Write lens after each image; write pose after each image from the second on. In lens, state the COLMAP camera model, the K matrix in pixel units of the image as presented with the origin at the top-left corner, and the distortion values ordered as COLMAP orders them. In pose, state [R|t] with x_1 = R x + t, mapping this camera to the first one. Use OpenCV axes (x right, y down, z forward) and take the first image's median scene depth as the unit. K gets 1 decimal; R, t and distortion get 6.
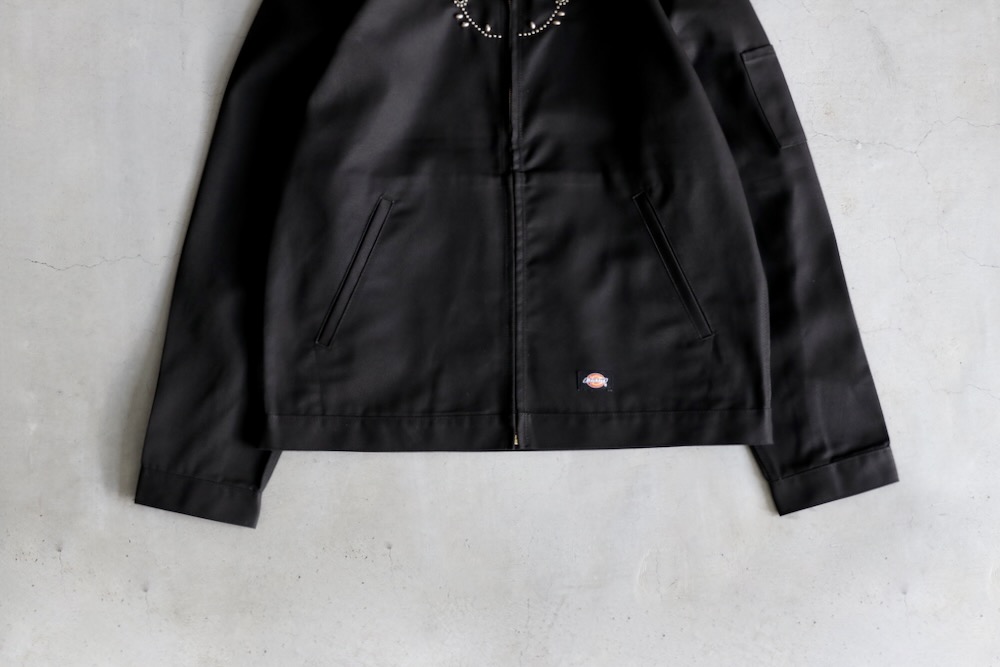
lens RADIAL K [[1657.1, 0, 500.0], [0, 1657.1, 333.5], [0, 0, 1]] dist [-0.023341, 0.064664]
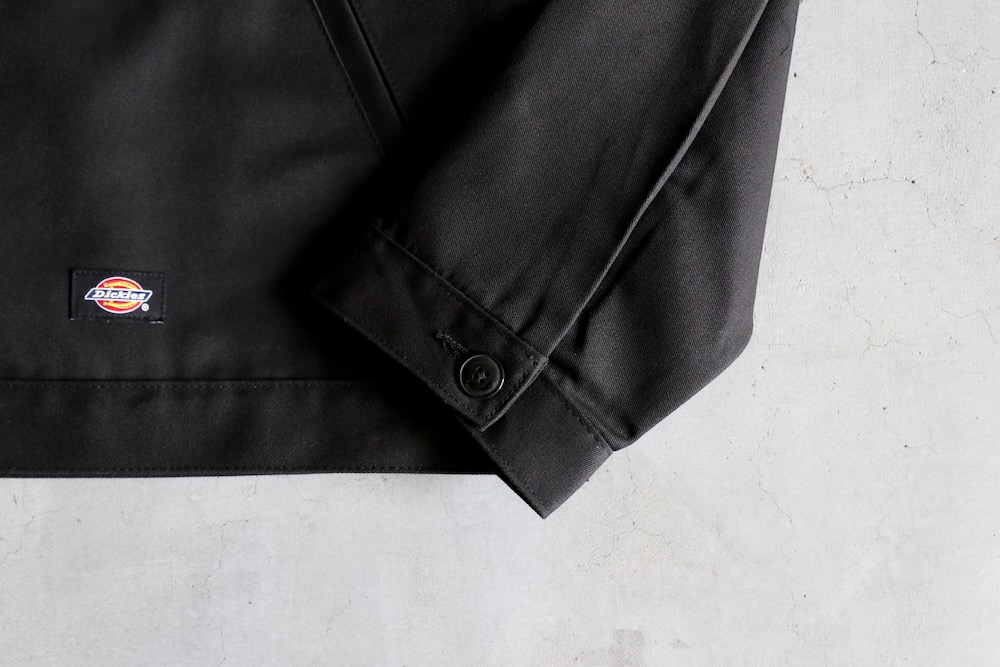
lens RADIAL K [[1755.8, 0, 500.0], [0, 1755.8, 333.5], [0, 0, 1]] dist [0.014195, -0.093563]
pose [[0.999227, 0.018427, 0.034733, 0.131442], [-0.018048, 0.999775, -0.011186, 0.040048], [-0.034931, 0.010551, 0.999334, 0.594171]]
